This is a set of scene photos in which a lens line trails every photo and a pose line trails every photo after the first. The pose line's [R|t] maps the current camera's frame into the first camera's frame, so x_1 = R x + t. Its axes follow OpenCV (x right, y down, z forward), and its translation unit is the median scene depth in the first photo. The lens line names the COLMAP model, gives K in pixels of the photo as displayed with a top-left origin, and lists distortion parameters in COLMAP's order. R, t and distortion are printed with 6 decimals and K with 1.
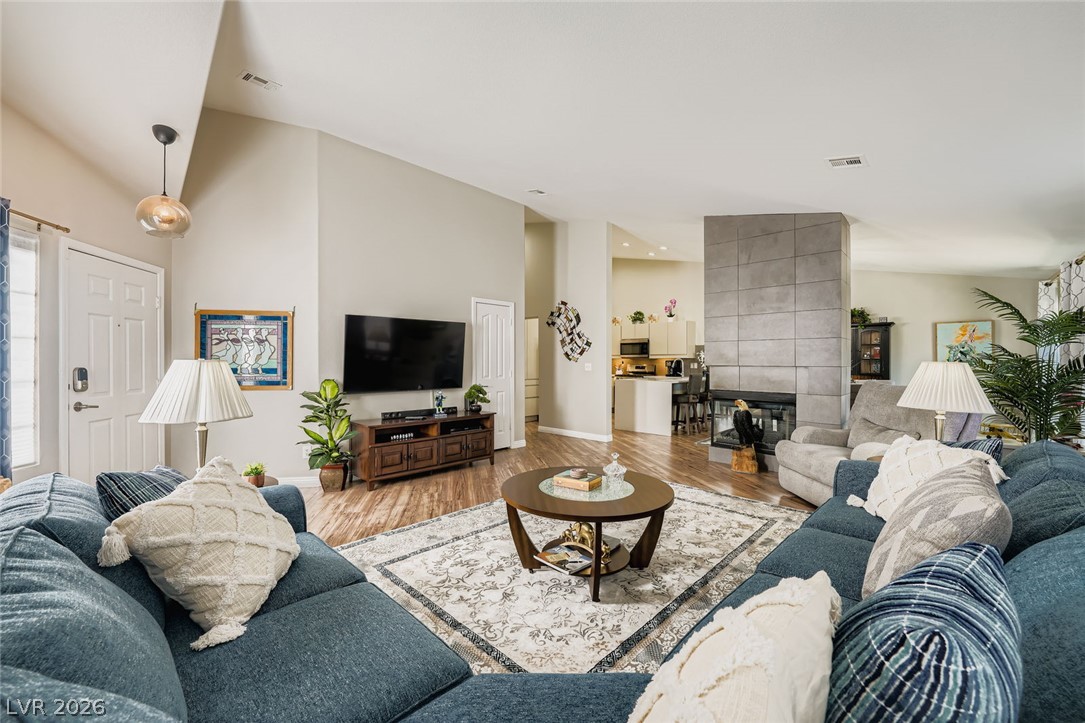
lens RADIAL K [[430.6, 0, 543.3], [0, 430.6, 361.5], [0, 0, 1]] dist [-0.014911, 0.005160]
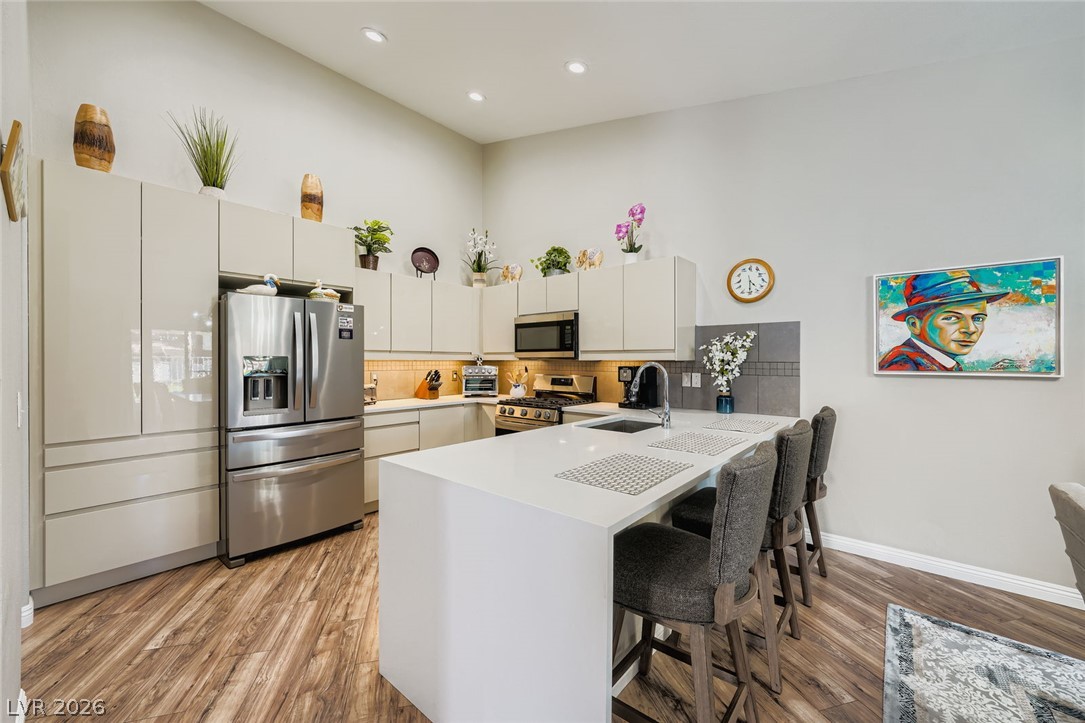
lens RADIAL K [[430.6, 0, 546.1], [0, 430.6, 361.9], [0, 0, 1]] dist [-0.014911, 0.005160]
pose [[0.998013, -0.002023, 0.062977, 0.189999], [0.001650, 0.999981, 0.005966, -0.008166], [-0.062988, -0.005850, 0.997997, 0.601868]]
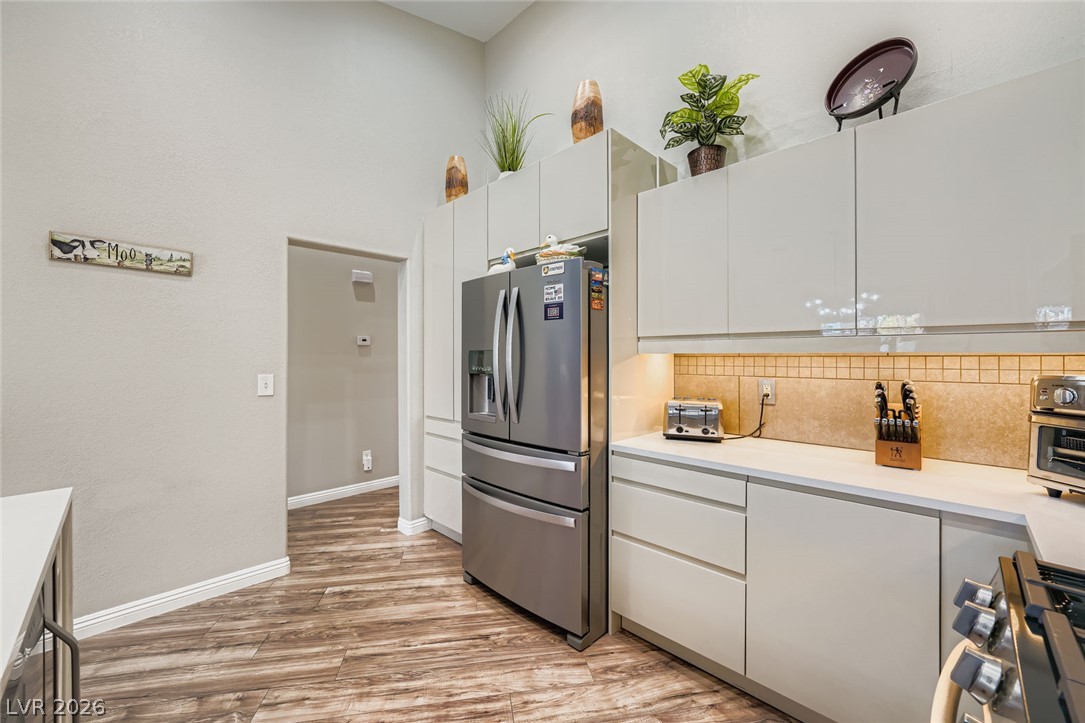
lens RADIAL K [[430.6, 0, 539.5], [0, 430.6, 359.9], [0, 0, 1]] dist [-0.014911, 0.005160]
pose [[-0.032415, 0.003571, -0.999468, 0.259303], [0.000591, 0.999994, 0.003554, -0.006021], [0.999474, -0.000475, -0.032417, 0.945825]]
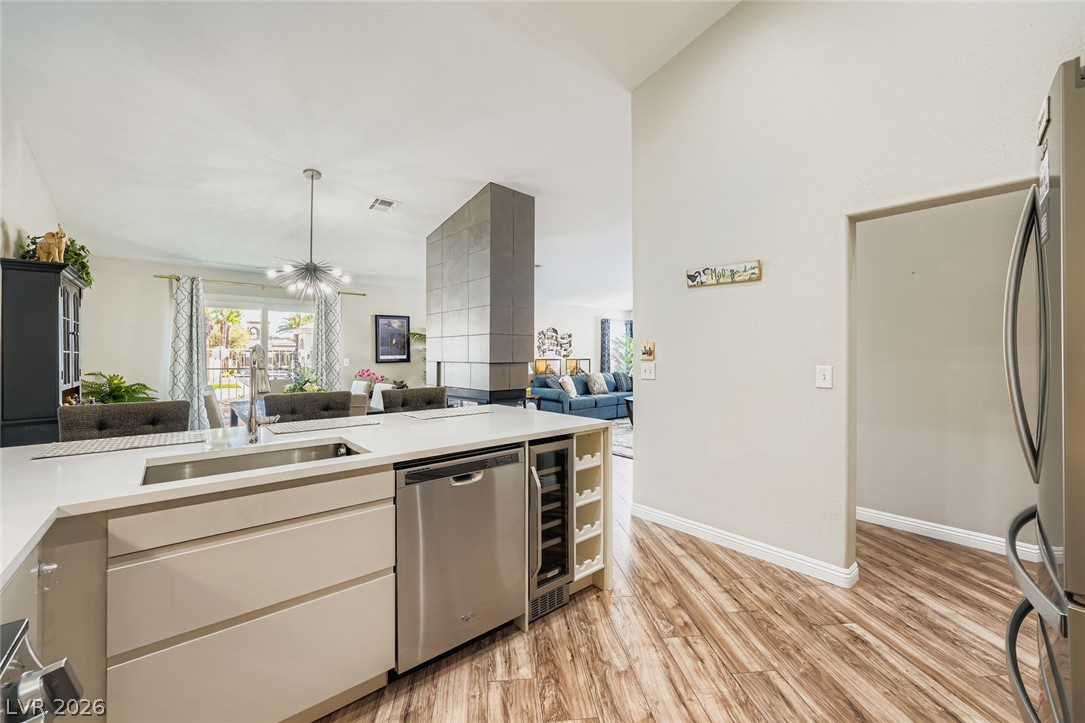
lens RADIAL K [[430.6, 0, 538.6], [0, 430.6, 351.9], [0, 0, 1]] dist [-0.014911, 0.005160]
pose [[-0.994129, -0.000775, 0.108198, 0.143961], [-0.001597, 0.999971, -0.007508, -0.002302], [-0.108189, -0.007637, -0.994101, 1.038477]]
